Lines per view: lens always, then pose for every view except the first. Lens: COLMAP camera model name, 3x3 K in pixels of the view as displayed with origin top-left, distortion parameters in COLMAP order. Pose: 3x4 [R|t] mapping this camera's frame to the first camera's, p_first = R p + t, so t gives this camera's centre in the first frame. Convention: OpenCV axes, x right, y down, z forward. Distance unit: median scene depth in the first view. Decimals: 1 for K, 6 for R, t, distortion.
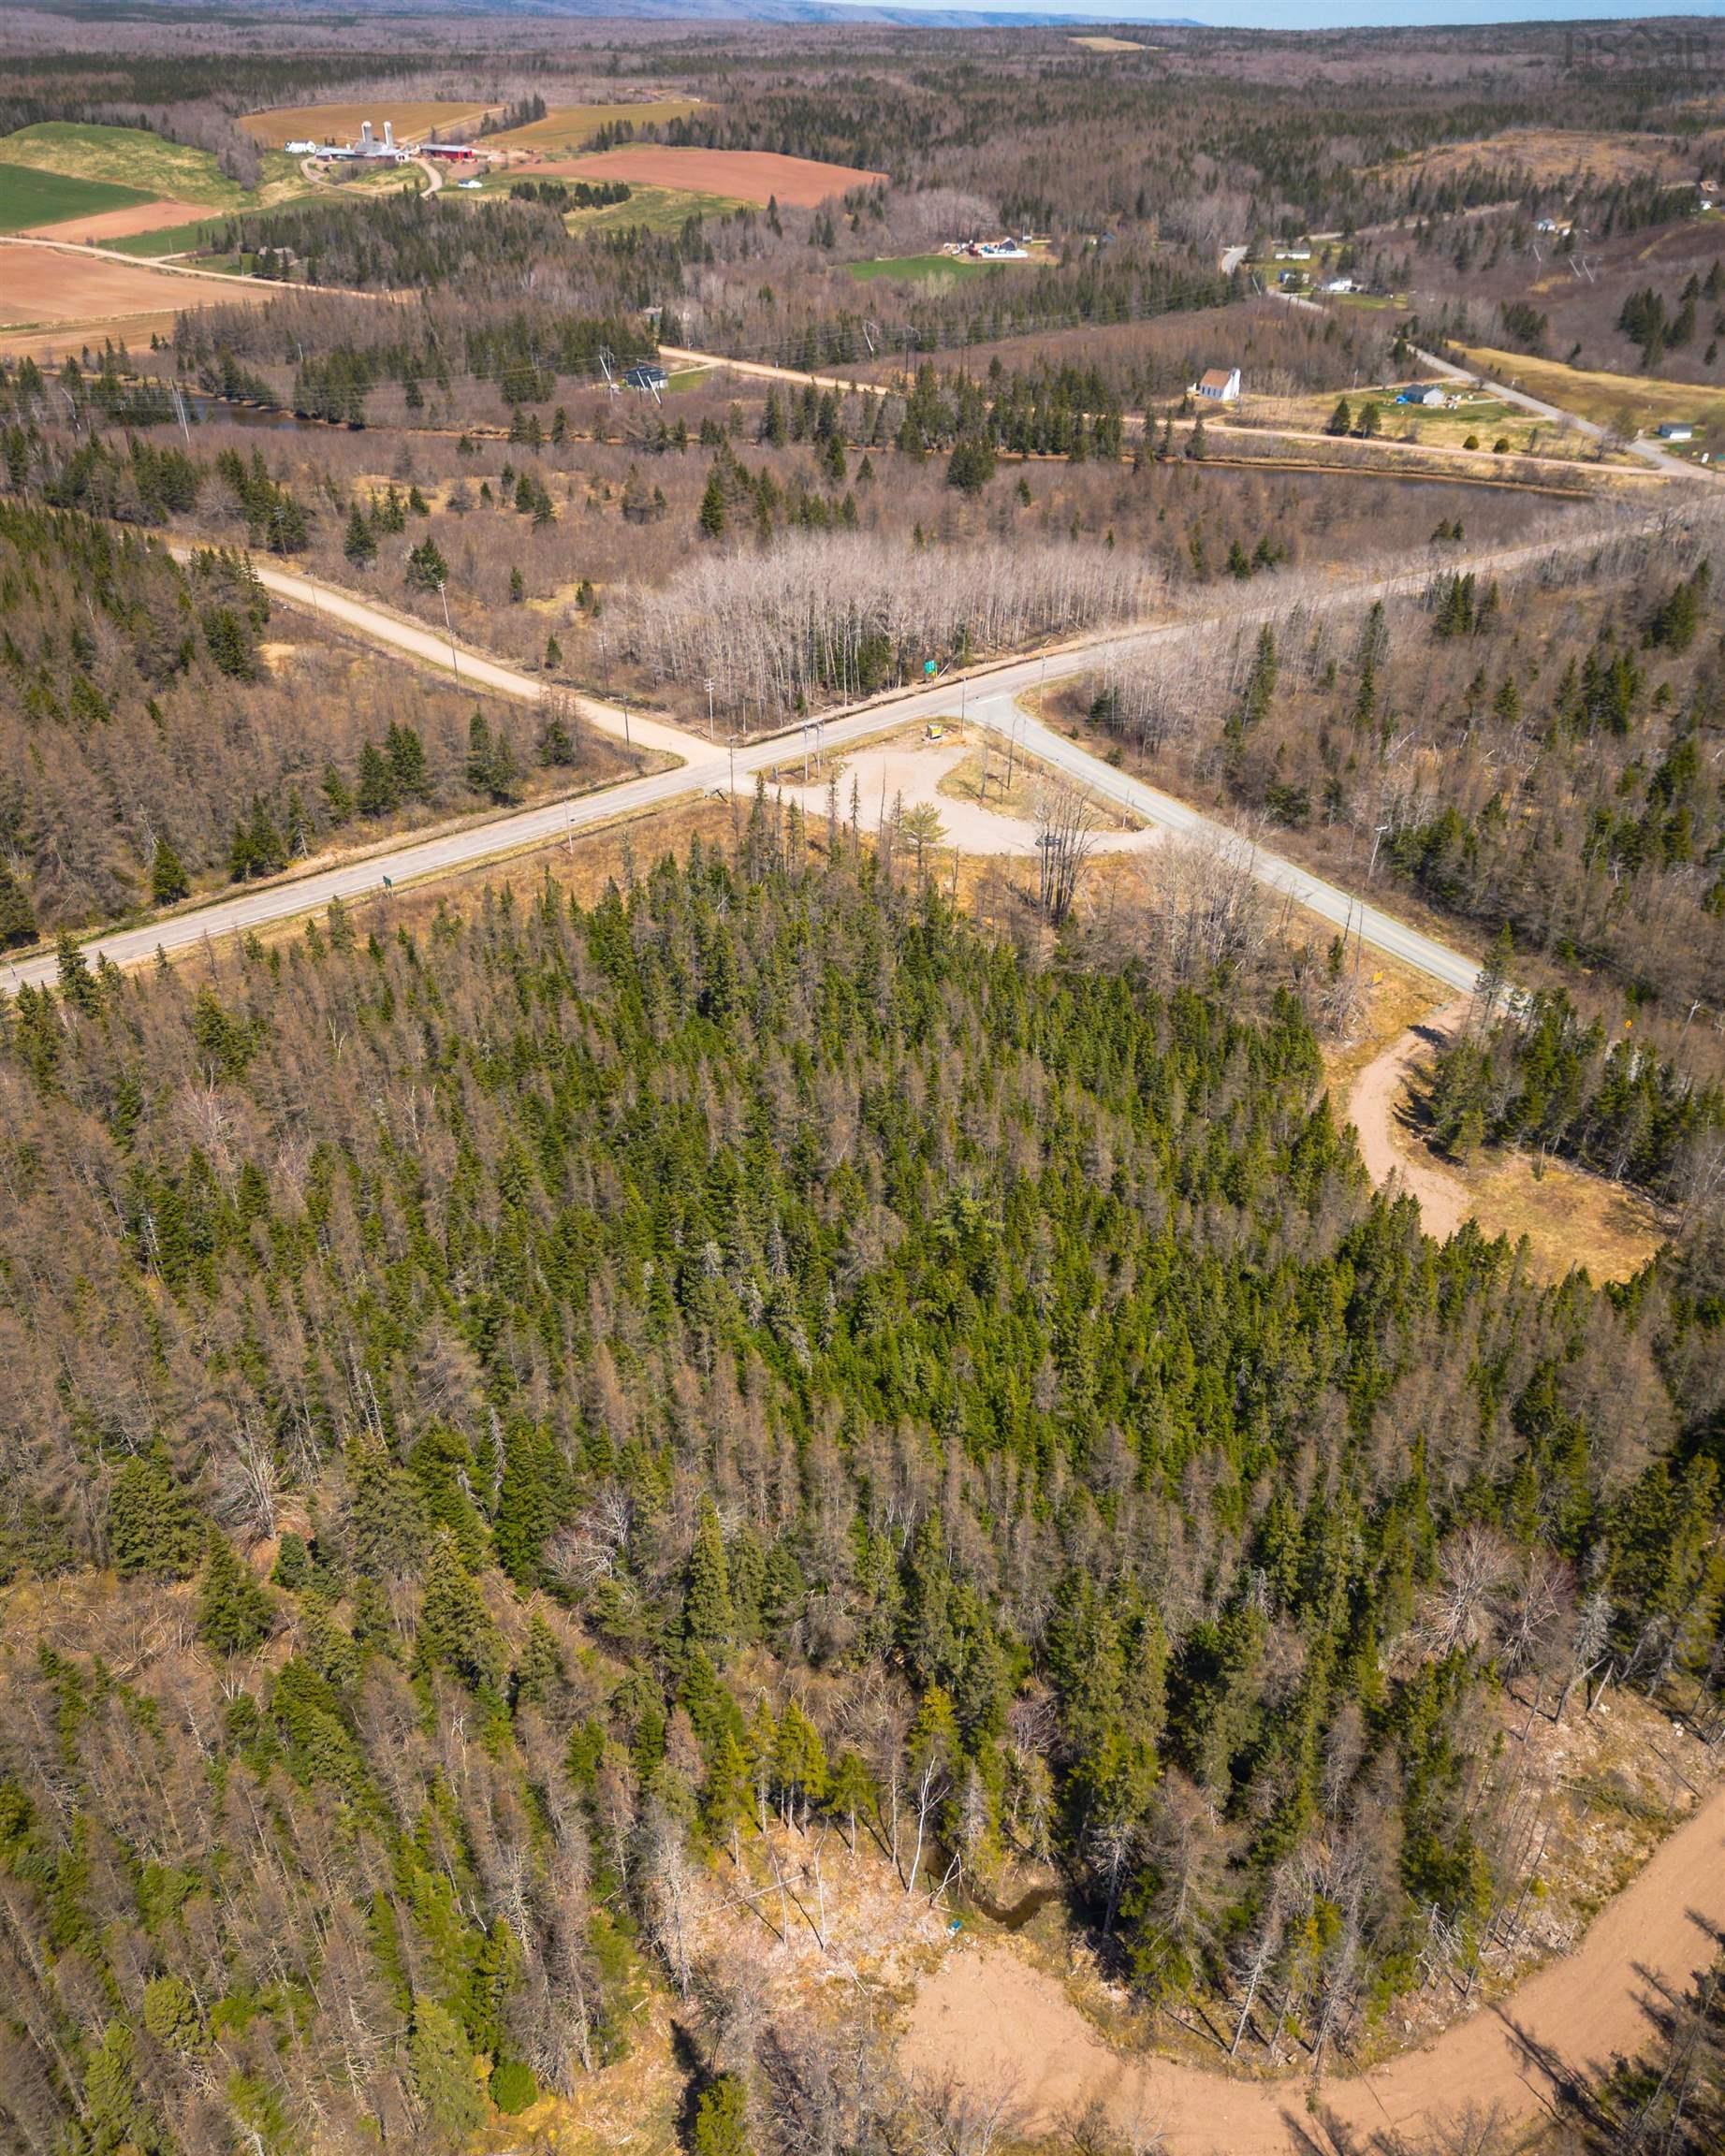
lens RADIAL K [[1683.6, 0, 861.1], [0, 1683.6, 1164.6], [0, 0, 1]] dist [0.059790, -0.070202]
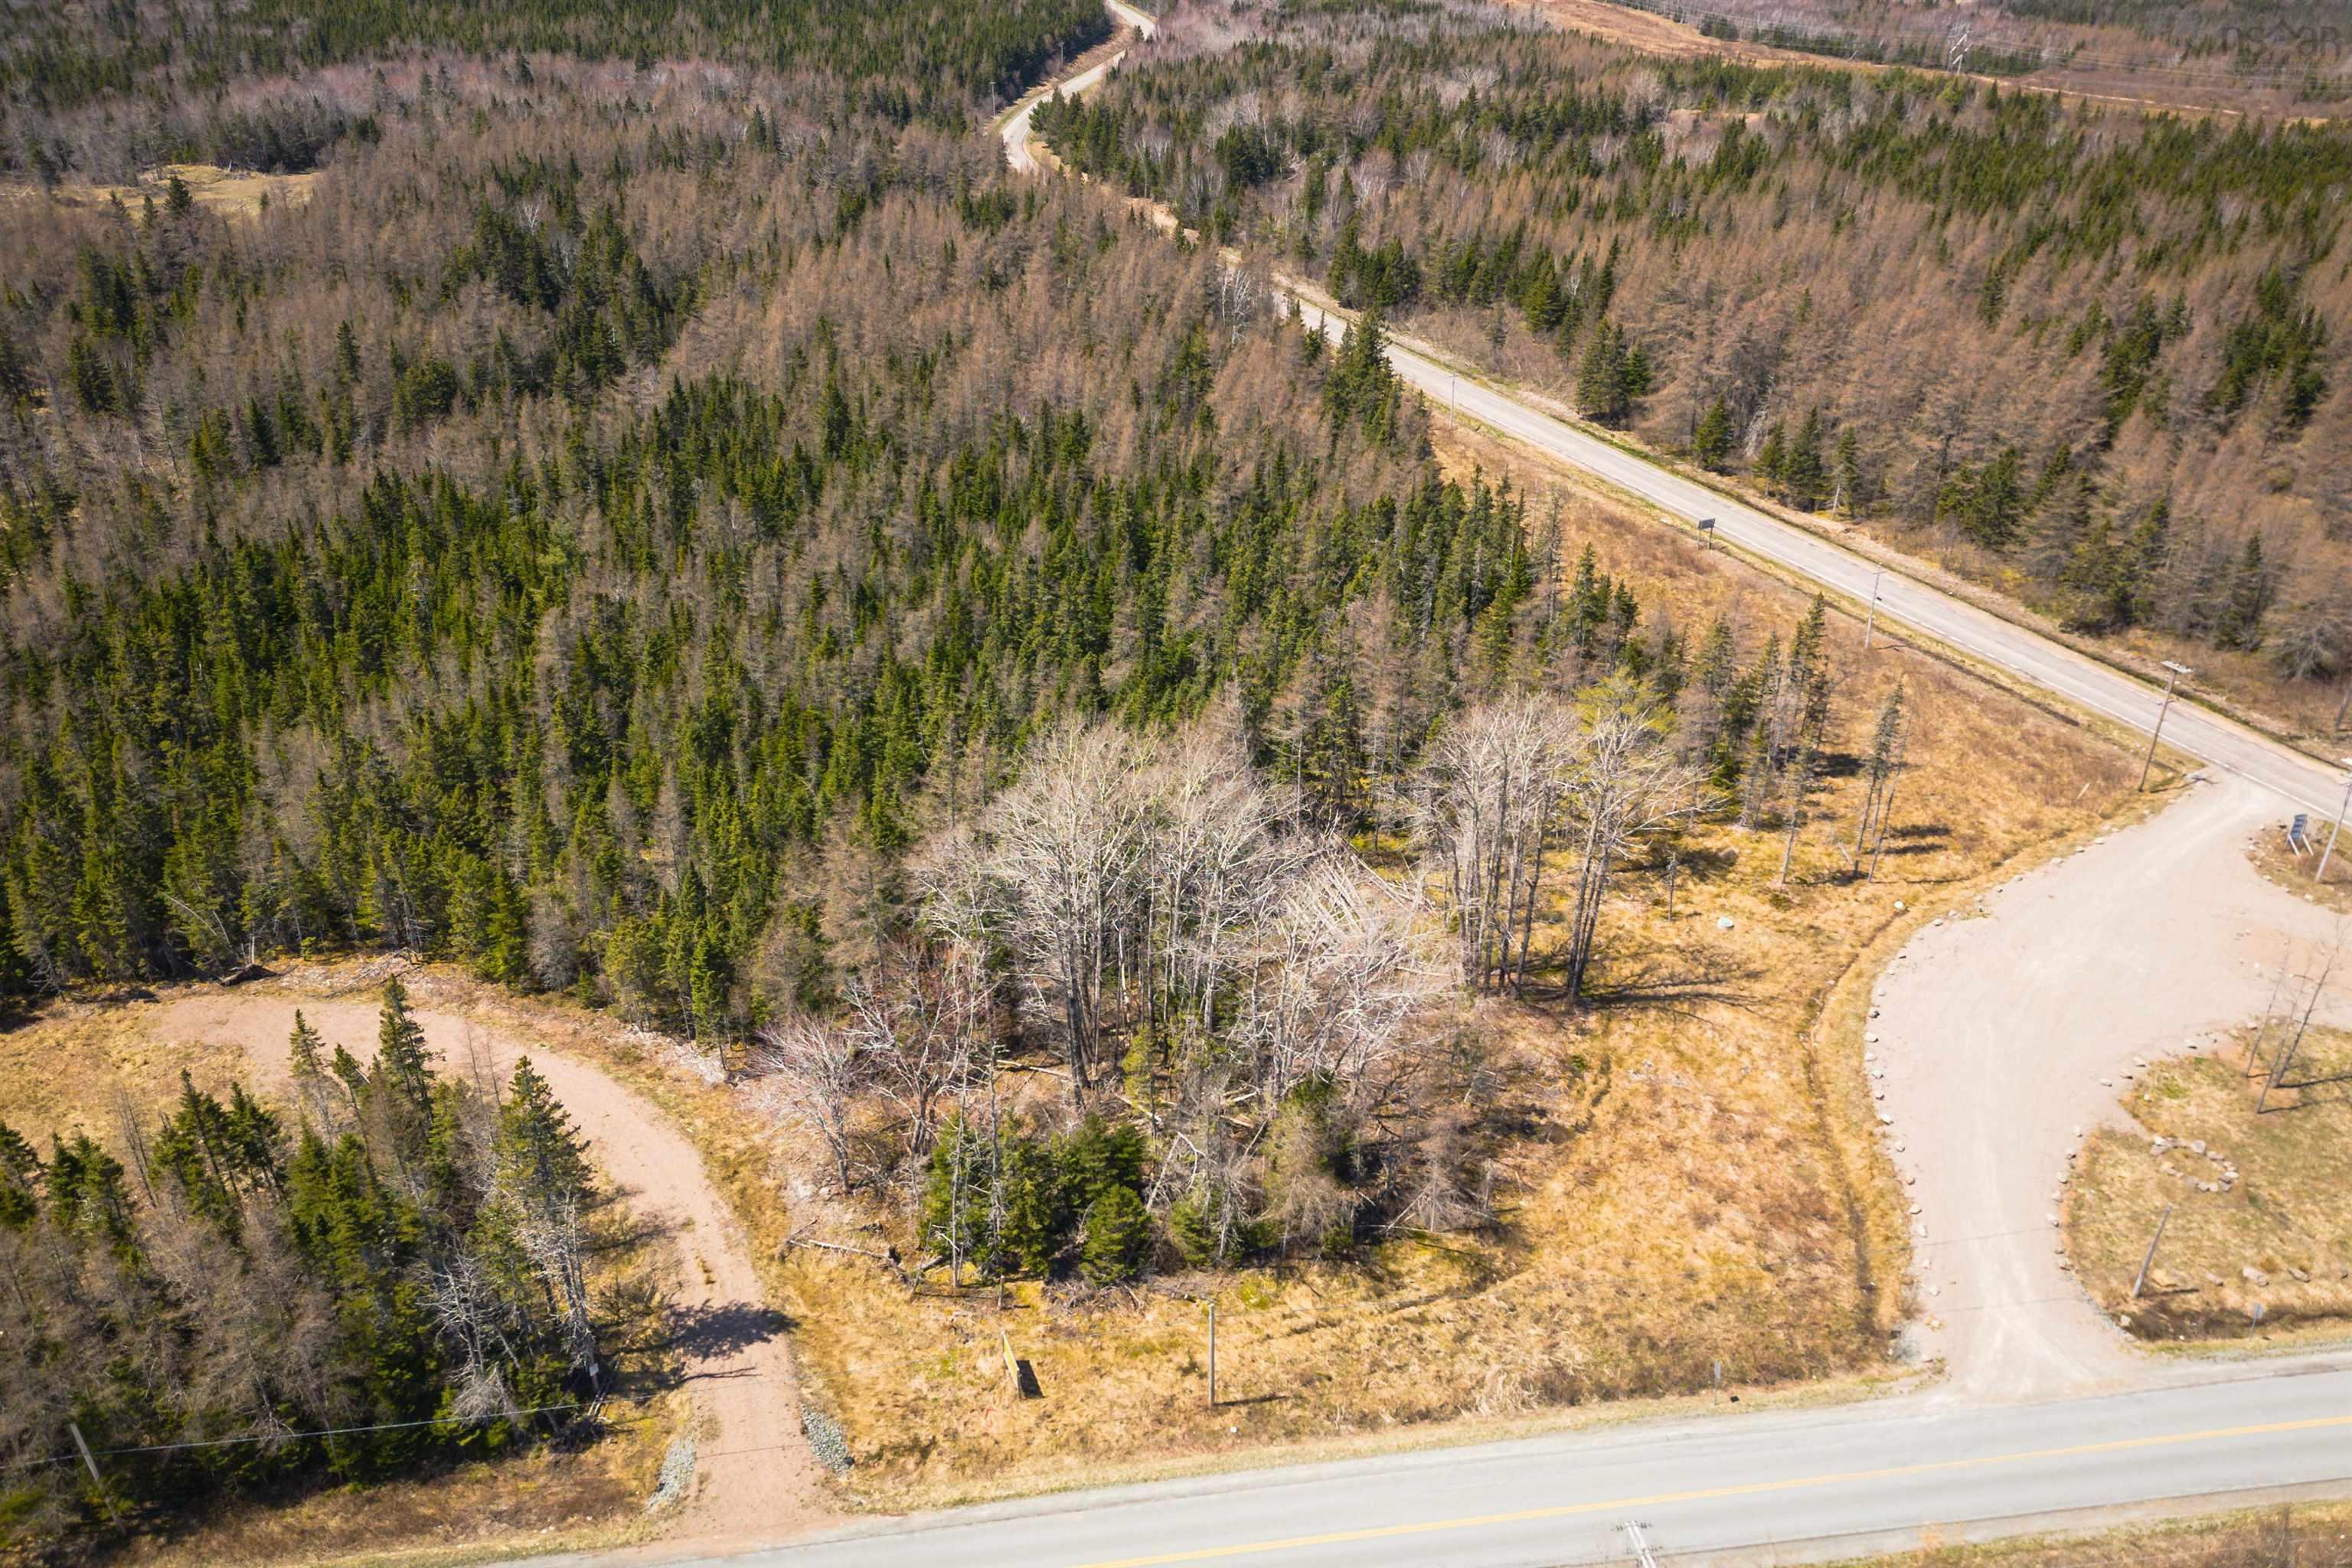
lens RADIAL K [[1643.9, 0, 1176.0], [0, 1643.9, 784.0], [0, 0, 1]] dist [0.005038, -0.000670]
pose [[-0.363108, 0.422456, -0.830472, 0.344818], [-0.521110, 0.646796, 0.556866, -0.265183], [0.772397, 0.634969, -0.014711, 0.610790]]
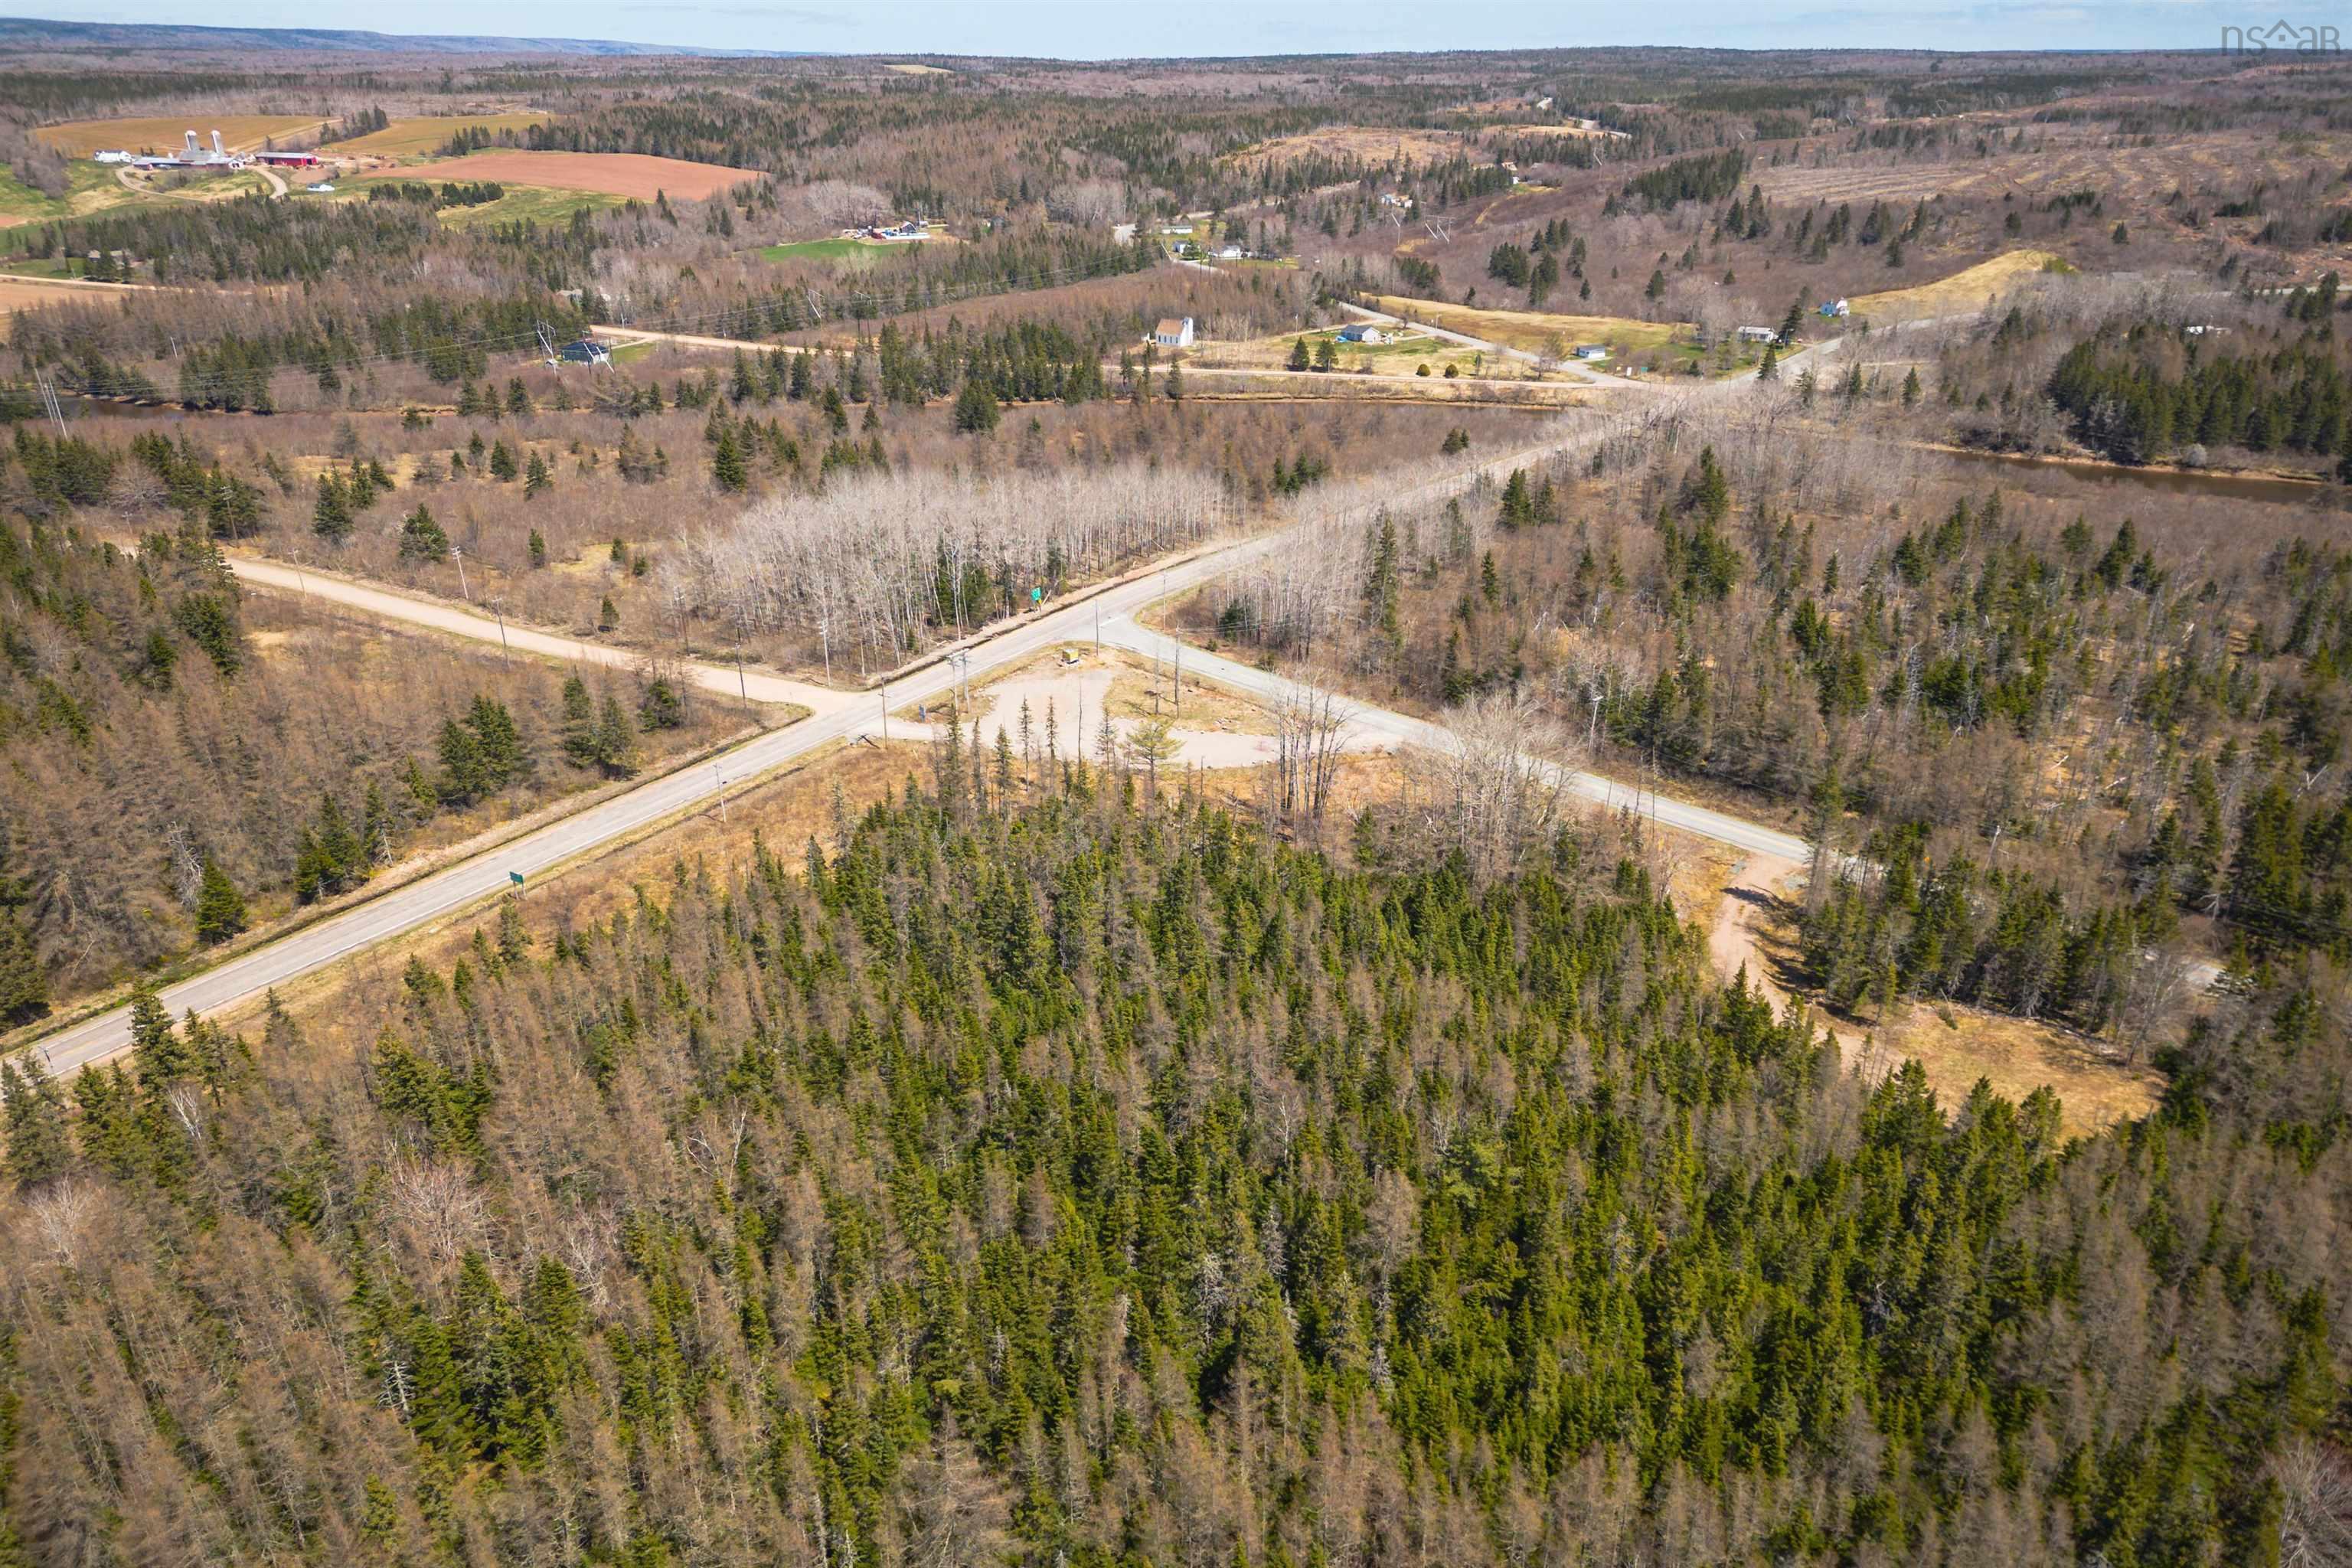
lens RADIAL K [[1688.7, 0, 1186.2], [0, 1688.7, 847.9], [0, 0, 1]] dist [0.054477, -0.052097]
pose [[0.962061, -0.119338, 0.245350, -0.115954], [0.156809, 0.977757, -0.139295, -0.012552], [-0.223269, 0.172483, 0.959375, 0.100687]]
